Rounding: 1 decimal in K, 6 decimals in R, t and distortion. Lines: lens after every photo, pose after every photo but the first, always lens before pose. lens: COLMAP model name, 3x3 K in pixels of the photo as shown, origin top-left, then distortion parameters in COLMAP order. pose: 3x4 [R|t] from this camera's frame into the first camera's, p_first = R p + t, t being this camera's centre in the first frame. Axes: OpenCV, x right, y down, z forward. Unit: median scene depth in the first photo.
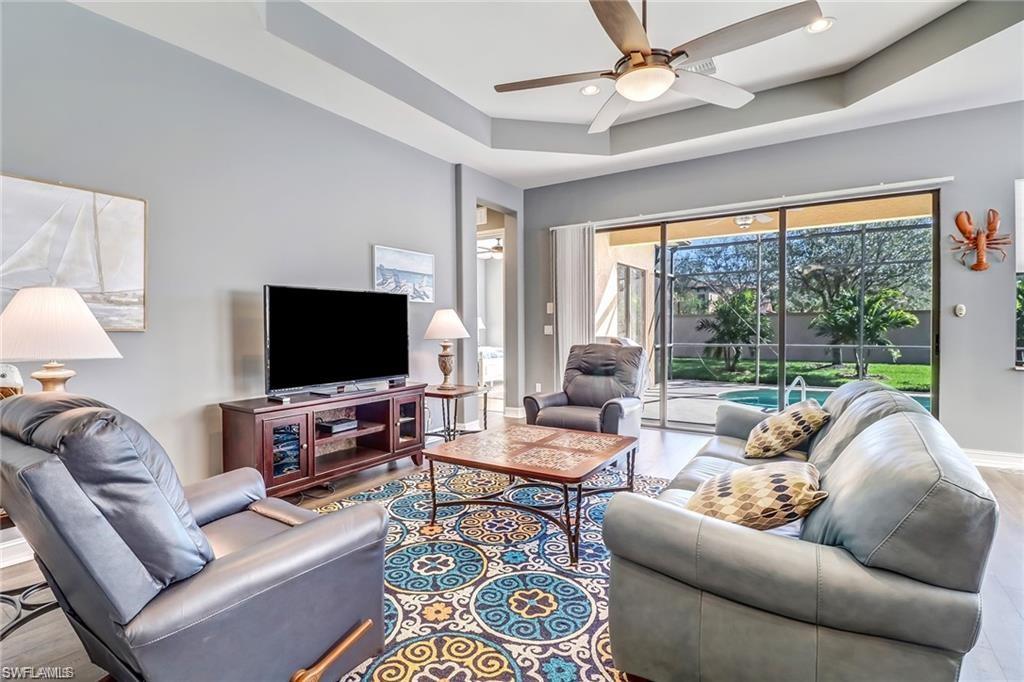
lens RADIAL K [[491.8, 0, 491.2], [0, 491.8, 332.6], [0, 0, 1]] dist [-0.013408, -0.006006]
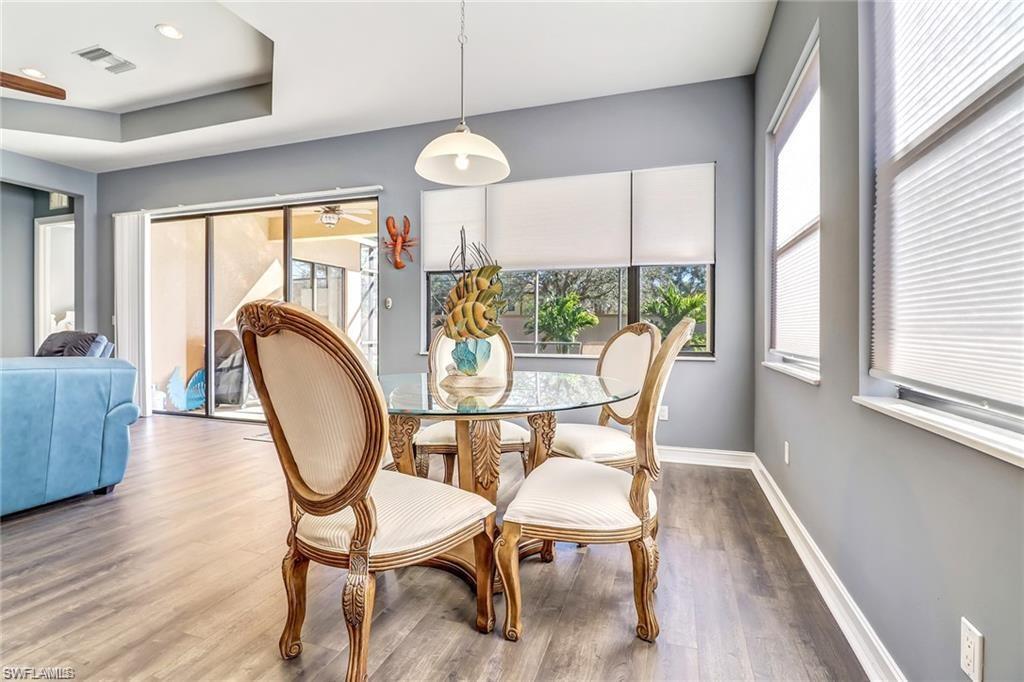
lens RADIAL K [[491.8, 0, 503.7], [0, 491.8, 333.1], [0, 0, 1]] dist [-0.013408, -0.006006]
pose [[0.965070, 0.008814, 0.261845, 0.887735], [-0.007946, 0.999959, -0.004373, 0.026609], [-0.261873, 0.002140, 0.965100, -0.179692]]
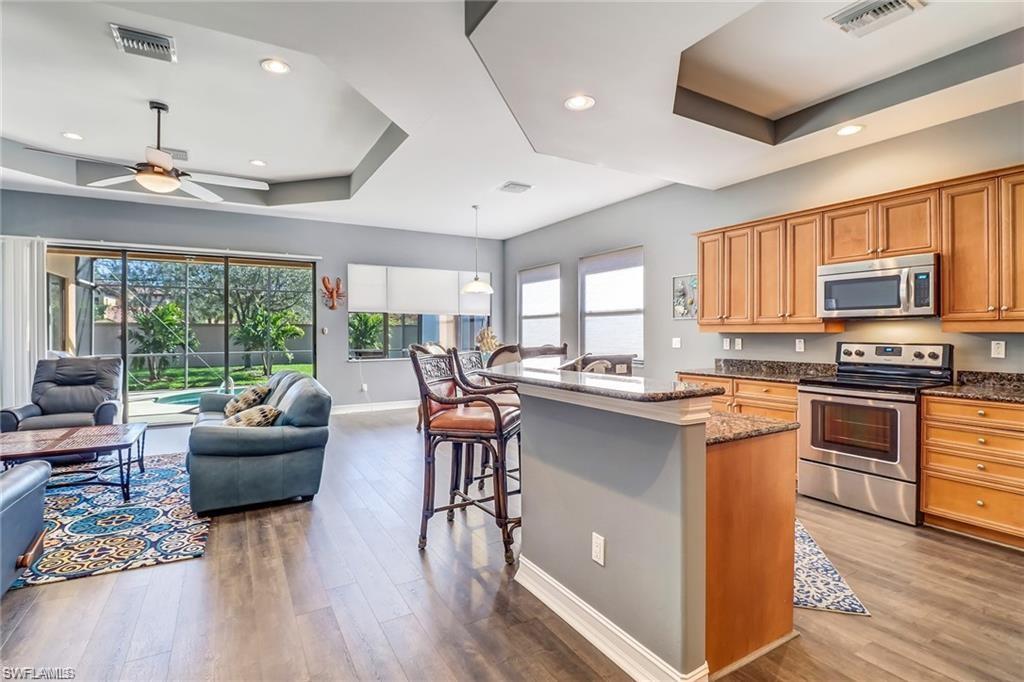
lens RADIAL K [[491.8, 0, 512.5], [0, 491.8, 337.2], [0, 0, 1]] dist [-0.013408, -0.006006]
pose [[0.428769, -0.004832, 0.903401, -0.381473], [0.010638, 0.999943, 0.000299, -0.013618], [-0.903352, 0.009482, 0.428796, -0.411953]]
